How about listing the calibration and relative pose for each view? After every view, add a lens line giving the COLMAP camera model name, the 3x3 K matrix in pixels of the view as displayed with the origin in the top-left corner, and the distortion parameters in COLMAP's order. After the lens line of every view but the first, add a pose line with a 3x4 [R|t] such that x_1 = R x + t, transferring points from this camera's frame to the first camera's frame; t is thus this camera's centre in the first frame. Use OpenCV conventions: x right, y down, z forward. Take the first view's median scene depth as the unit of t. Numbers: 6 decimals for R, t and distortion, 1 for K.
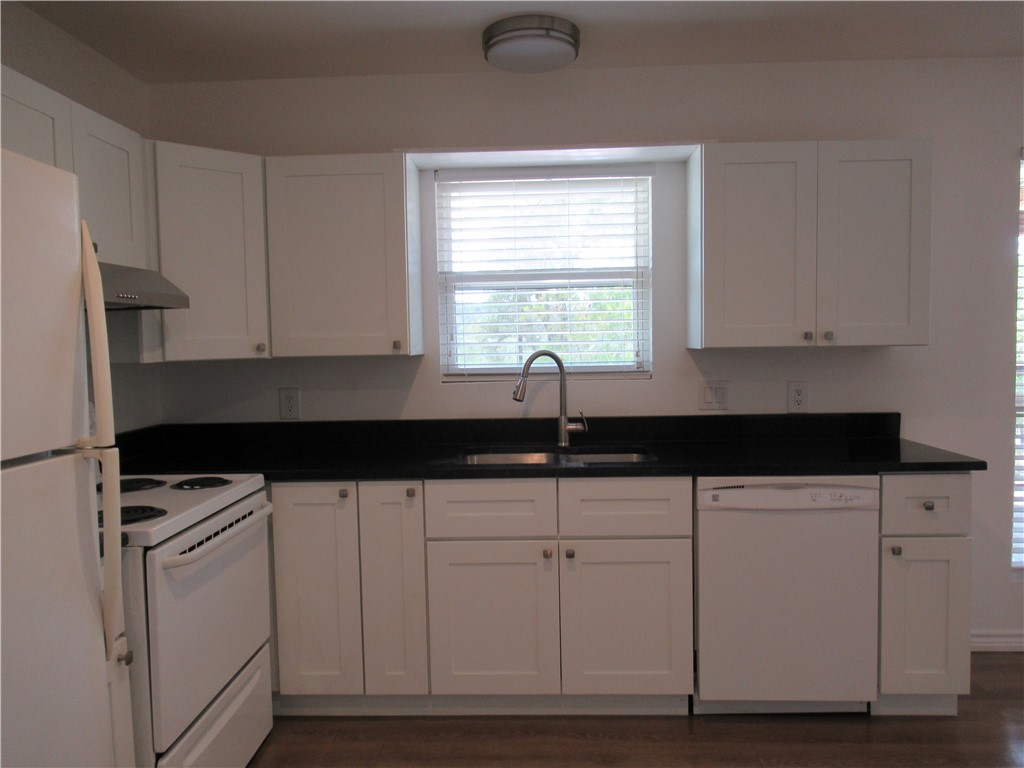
lens RADIAL K [[767.3, 0, 511.2], [0, 767.3, 384.6], [0, 0, 1]] dist [-0.001694, -0.000812]
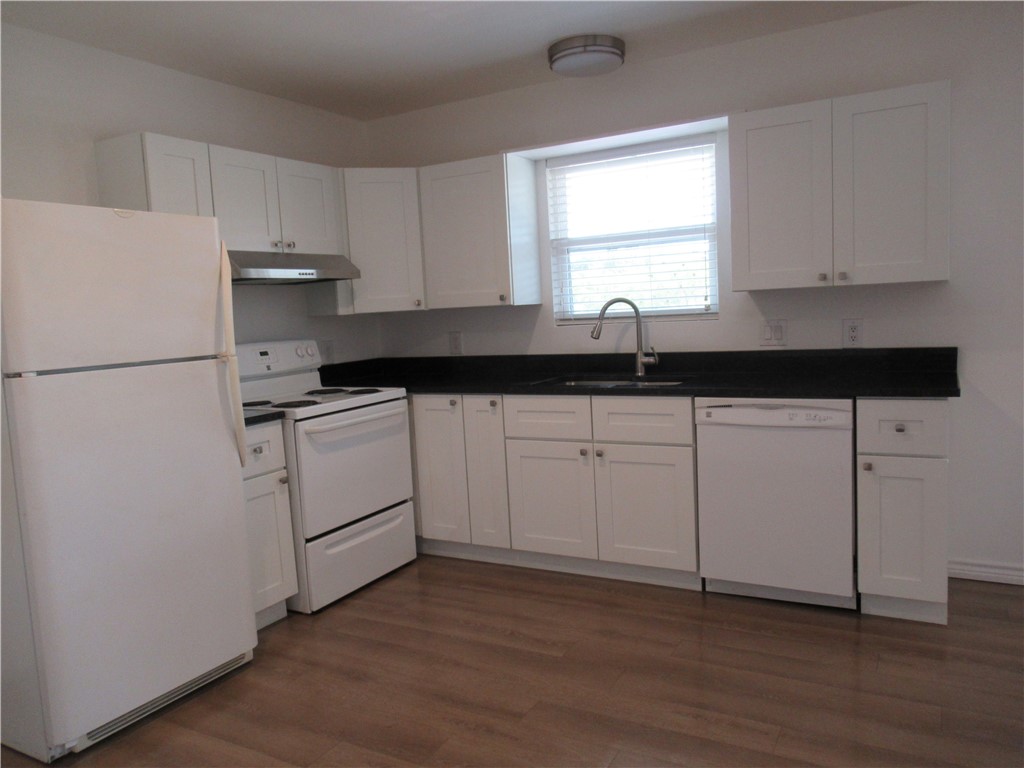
lens RADIAL K [[767.3, 0, 514.9], [0, 767.3, 387.3], [0, 0, 1]] dist [-0.001694, -0.000812]
pose [[0.889988, 0.019059, -0.455585, 0.522093], [0.009688, 0.998110, 0.060681, 0.025731], [0.455880, -0.058419, 0.888122, -0.216191]]
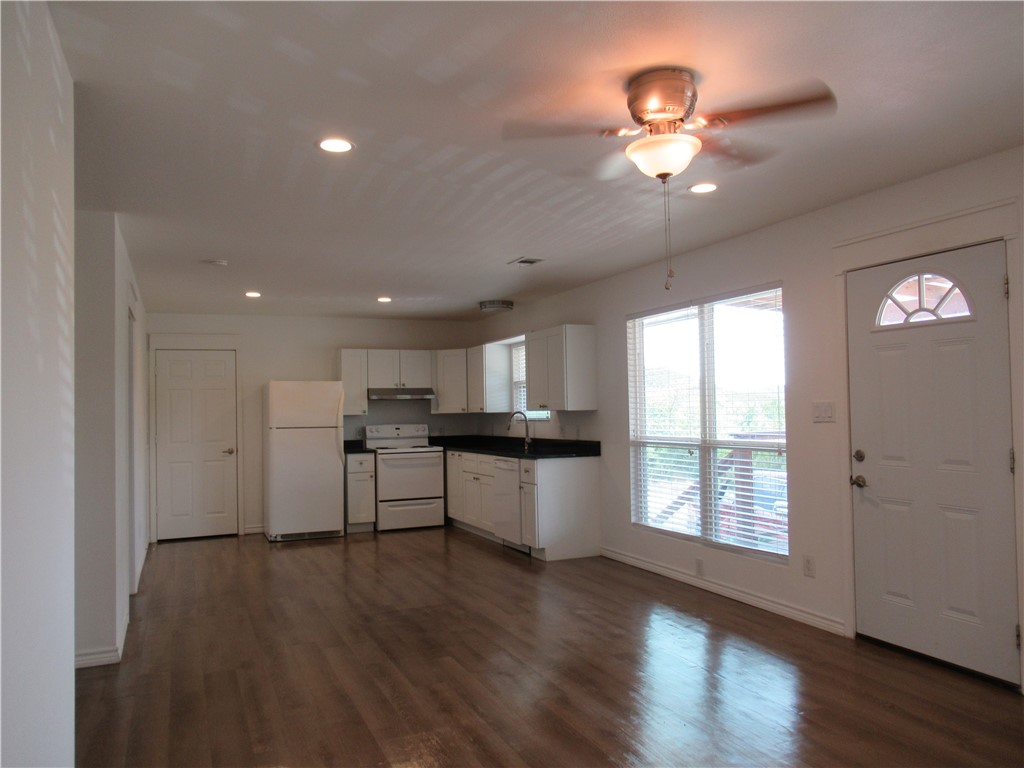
lens RADIAL K [[767.3, 0, 512.1], [0, 767.3, 384.0], [0, 0, 1]] dist [-0.001694, -0.000812]
pose [[0.431201, -0.024139, -0.901933, 2.744535], [-0.042815, 0.997968, -0.047178, -0.014023], [0.901240, 0.058959, 0.429291, -0.183834]]
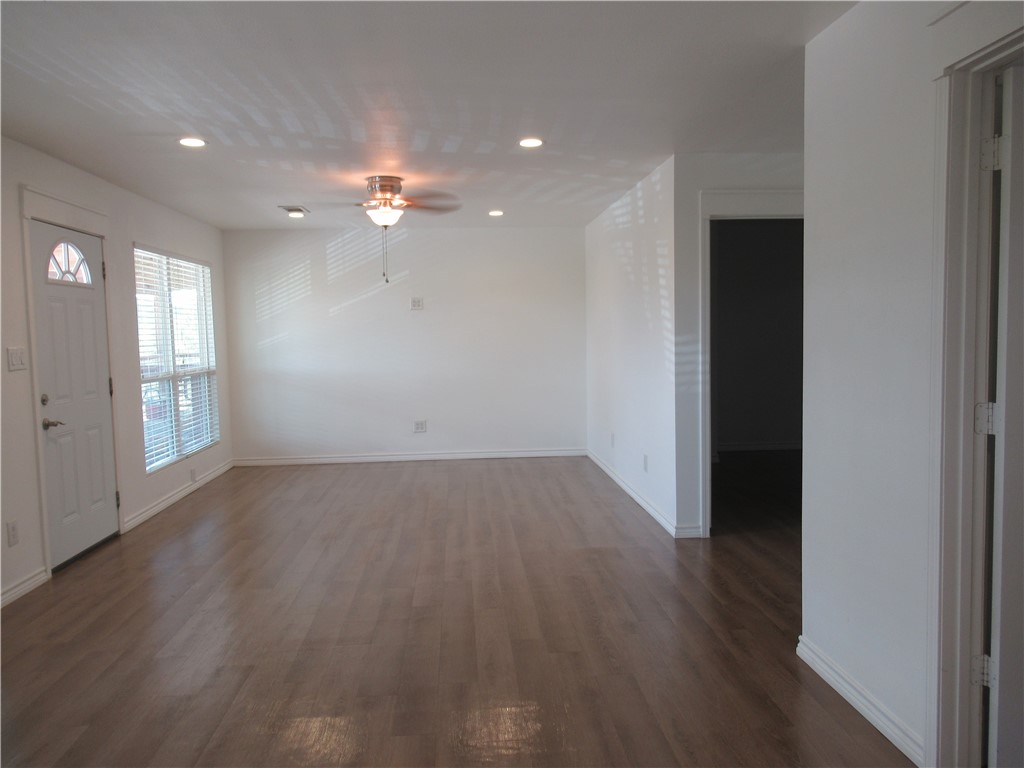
lens RADIAL K [[767.3, 0, 514.0], [0, 767.3, 383.6], [0, 0, 1]] dist [-0.001694, -0.000812]
pose [[-0.112549, -0.053514, 0.992204, -0.082897], [0.086219, 0.994257, 0.063405, -0.023164], [-0.989899, 0.092683, -0.107288, 0.317623]]
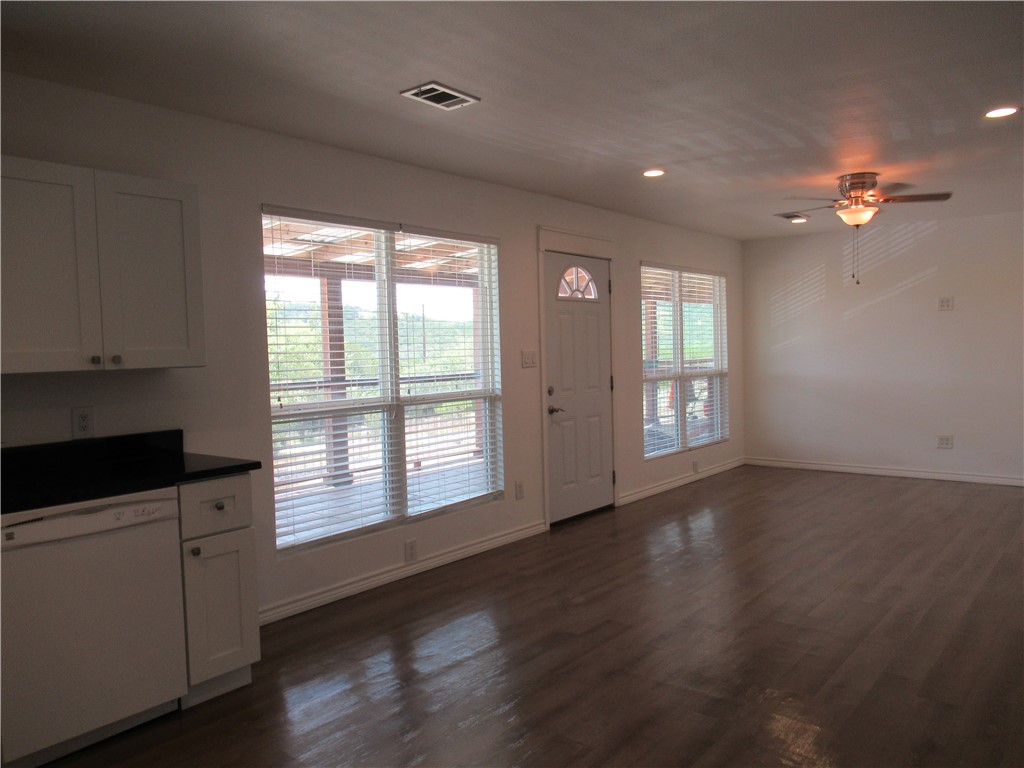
lens RADIAL K [[767.3, 0, 511.0], [0, 767.3, 382.1], [0, 0, 1]] dist [-0.001694, -0.000812]
pose [[0.601015, -0.036427, 0.798407, -0.095487], [0.067826, 0.997682, -0.005538, 0.008471], [-0.796355, 0.057481, 0.602092, -0.042595]]
